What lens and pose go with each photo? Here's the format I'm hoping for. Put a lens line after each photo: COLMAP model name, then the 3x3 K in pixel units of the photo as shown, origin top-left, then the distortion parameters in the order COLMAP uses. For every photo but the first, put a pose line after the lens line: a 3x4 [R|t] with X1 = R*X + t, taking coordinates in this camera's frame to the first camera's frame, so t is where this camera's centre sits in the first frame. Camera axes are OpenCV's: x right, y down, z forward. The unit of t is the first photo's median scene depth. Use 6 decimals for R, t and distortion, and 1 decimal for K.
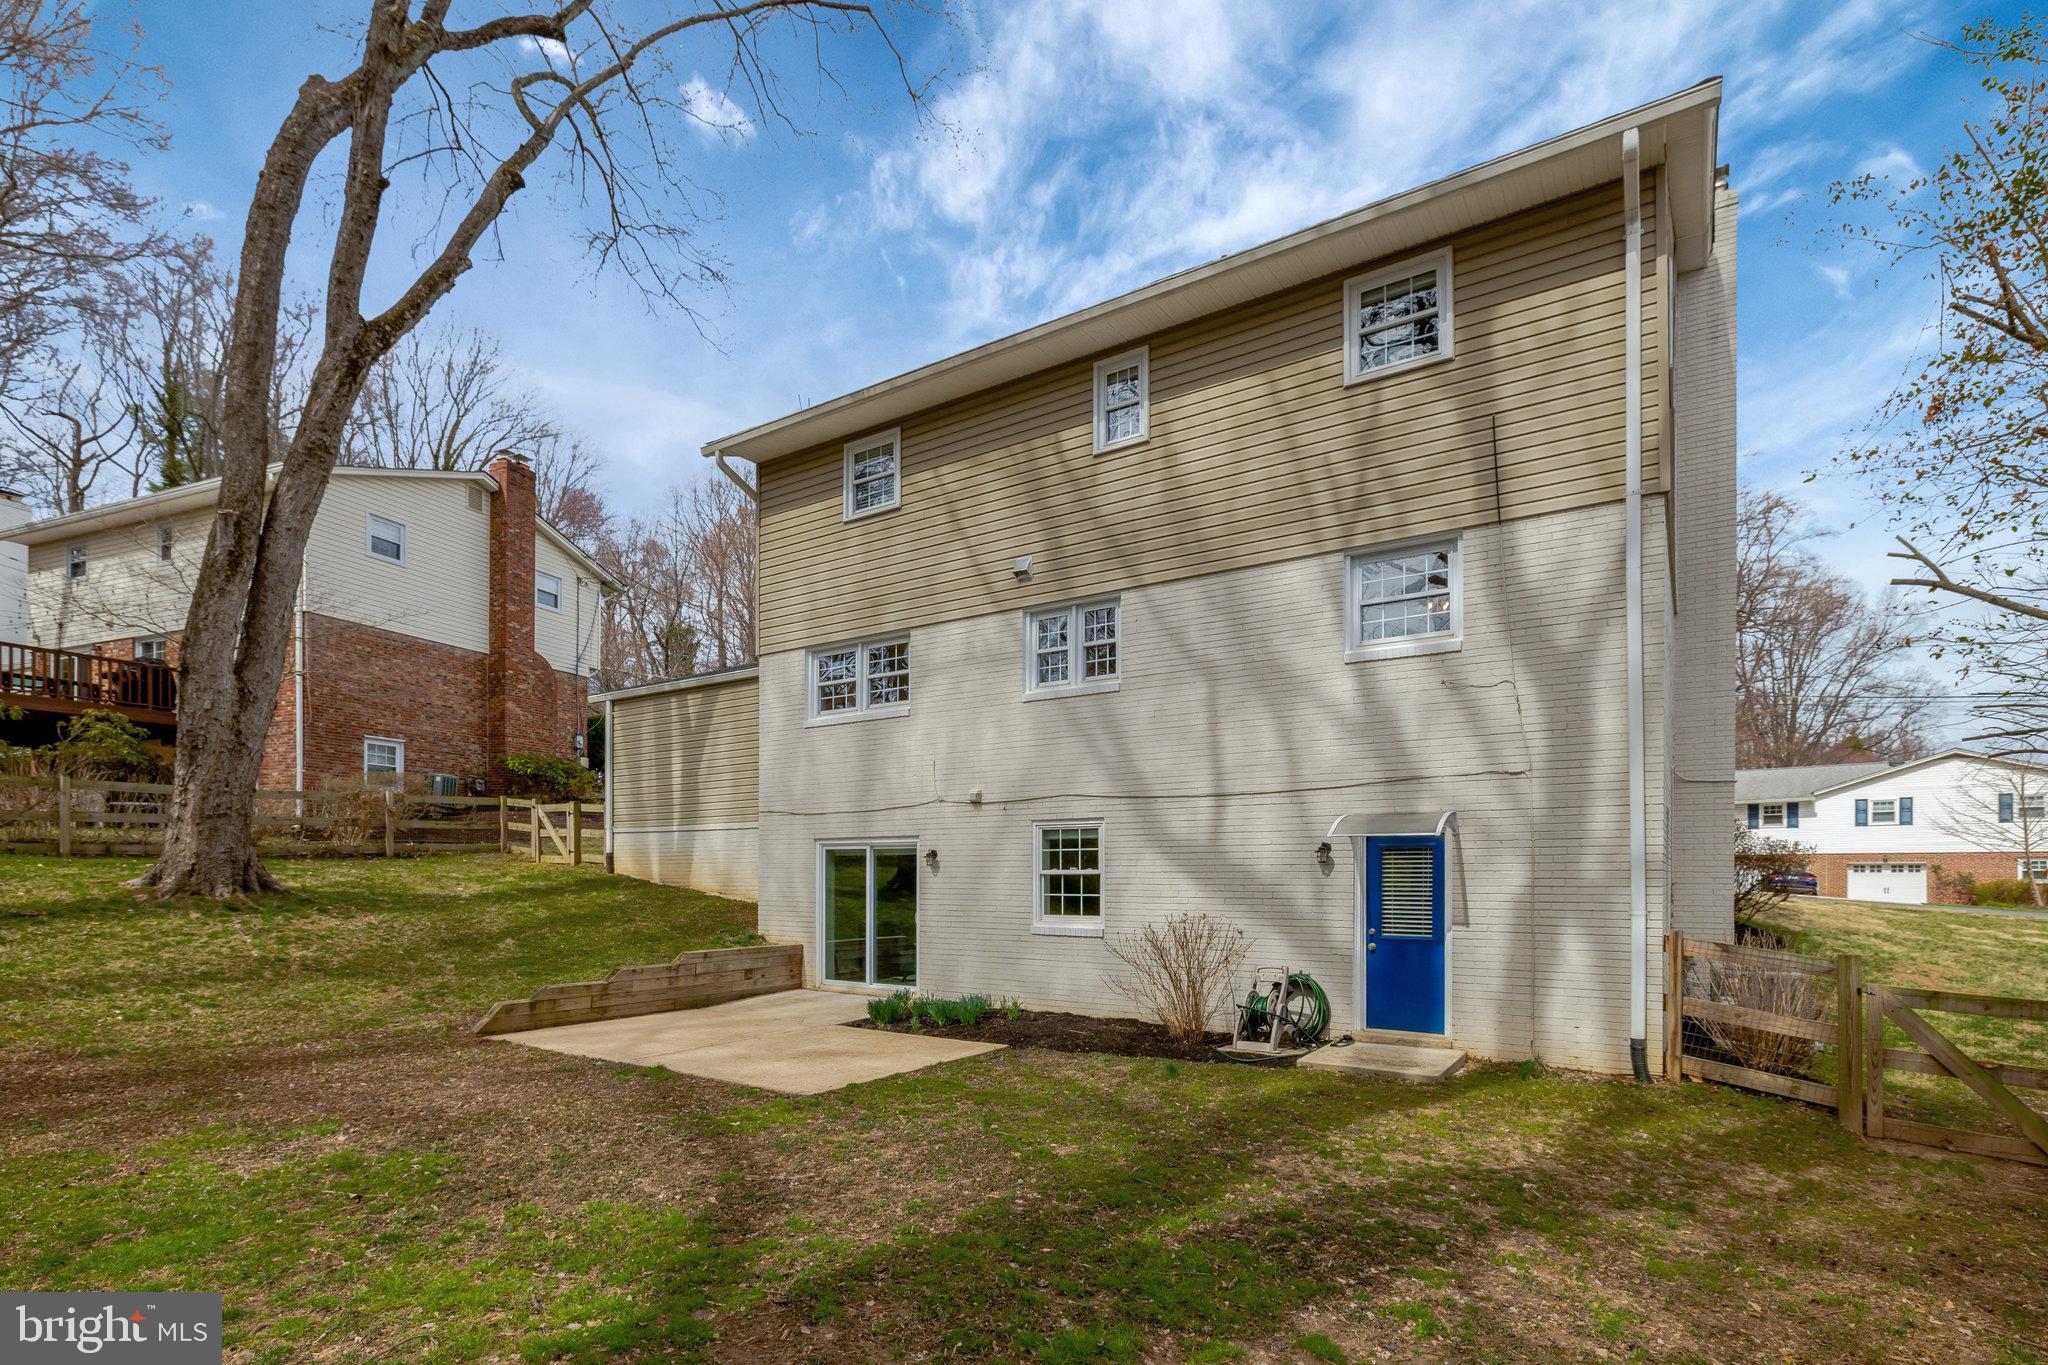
lens RADIAL K [[988.3, 0, 1024.0], [0, 988.3, 682.5], [0, 0, 1]] dist [0.000936, -0.000227]
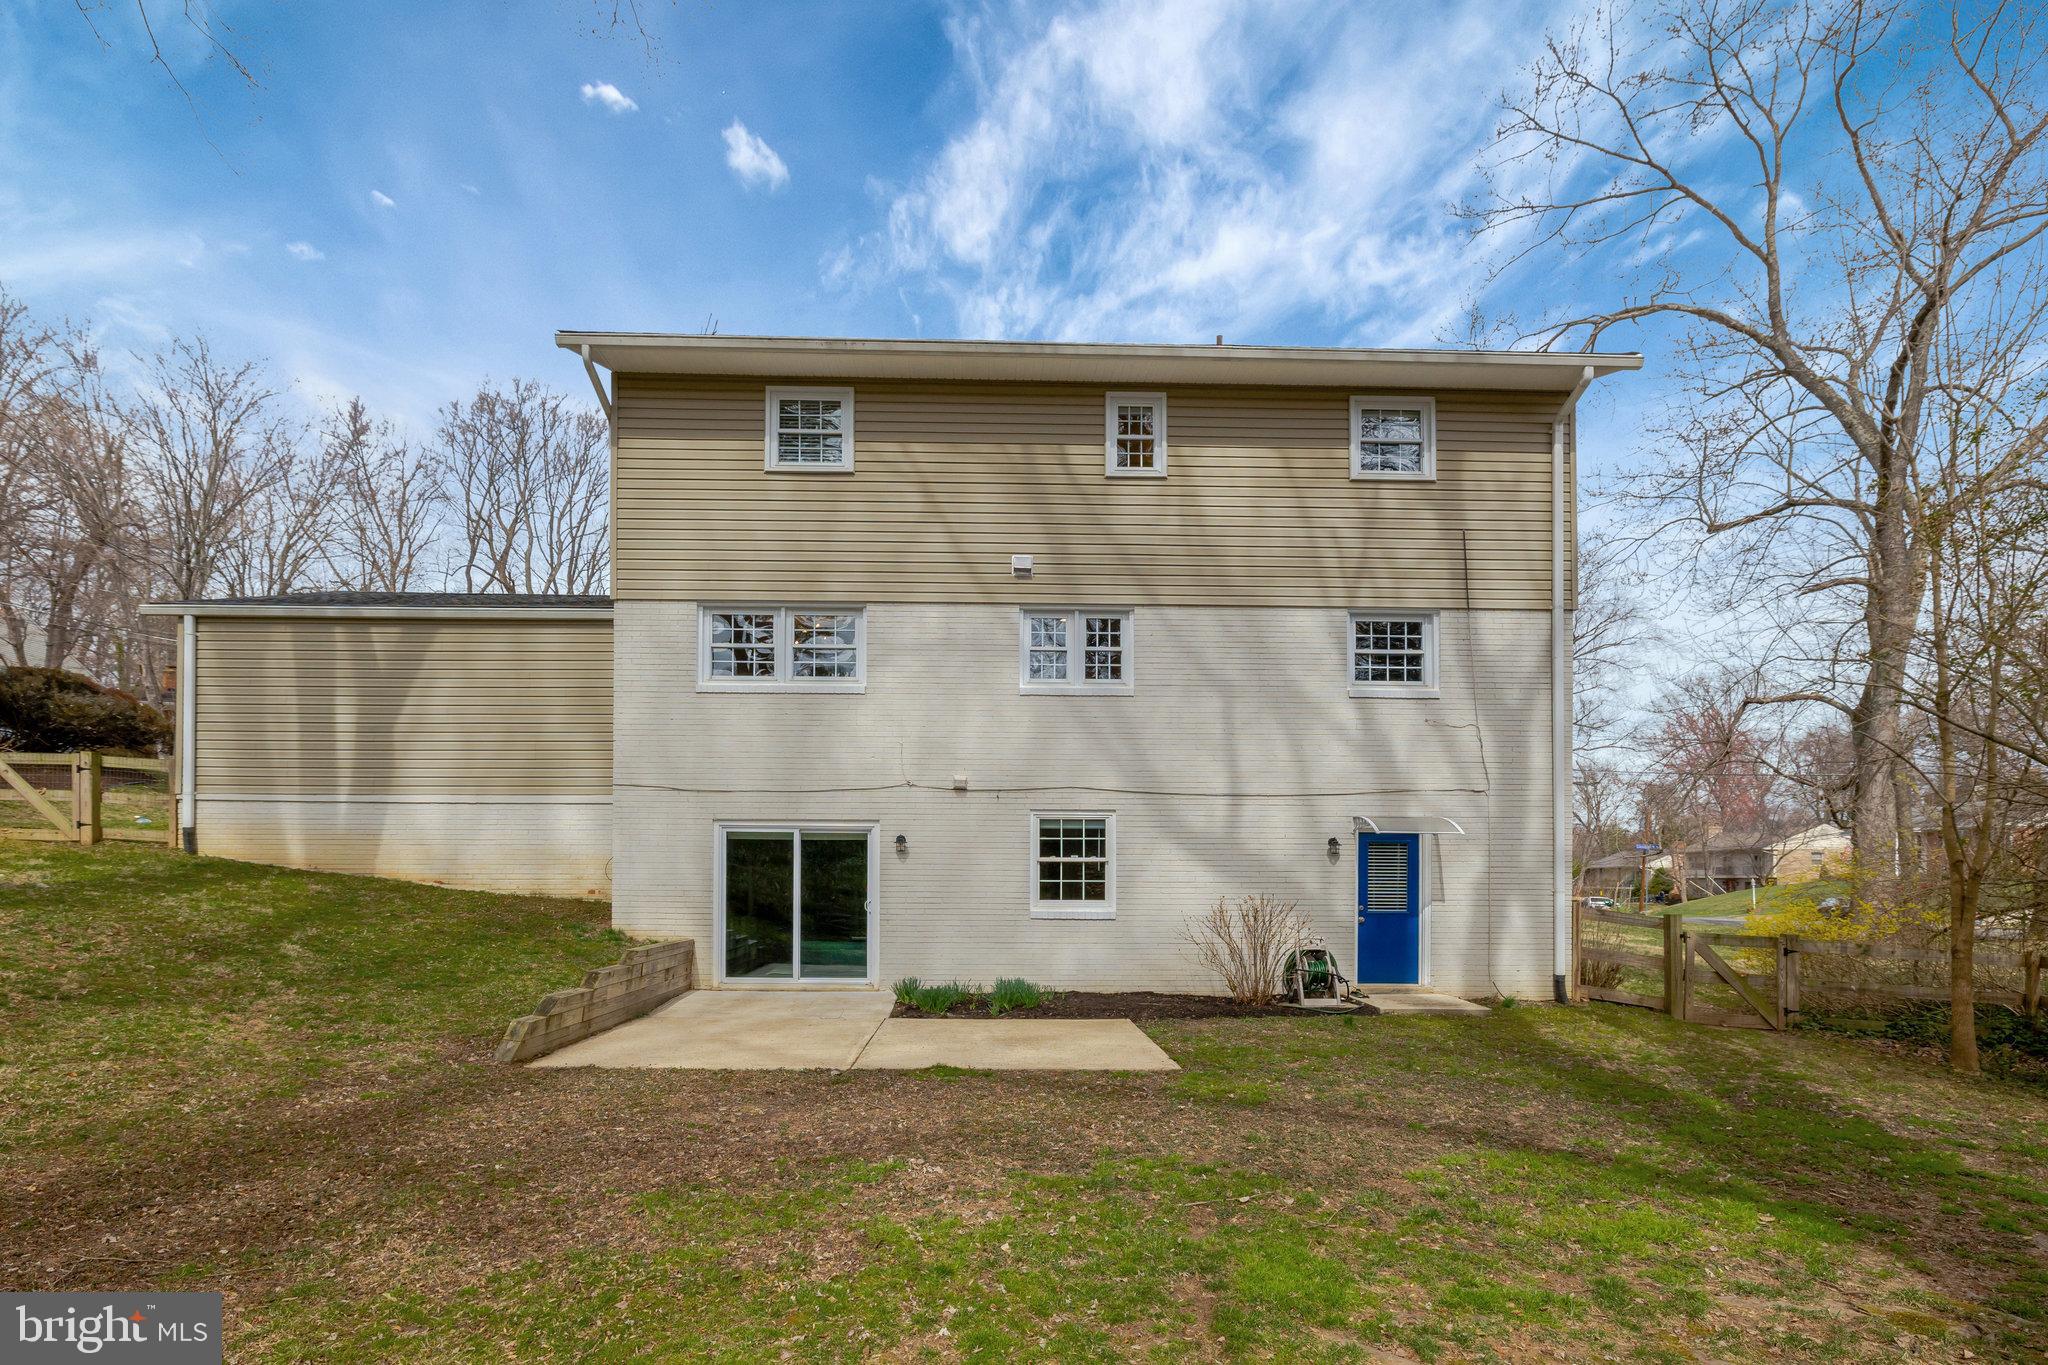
lens RADIAL K [[961.8, 0, 1024.0], [0, 961.8, 682.5], [0, 0, 1]] dist [-0.003459, -0.000044]
pose [[0.827029, 0.117276, 0.549790, -0.583391], [-0.114391, 0.992644, -0.039668, 0.049125], [-0.550397, -0.030085, 0.834361, 0.168812]]
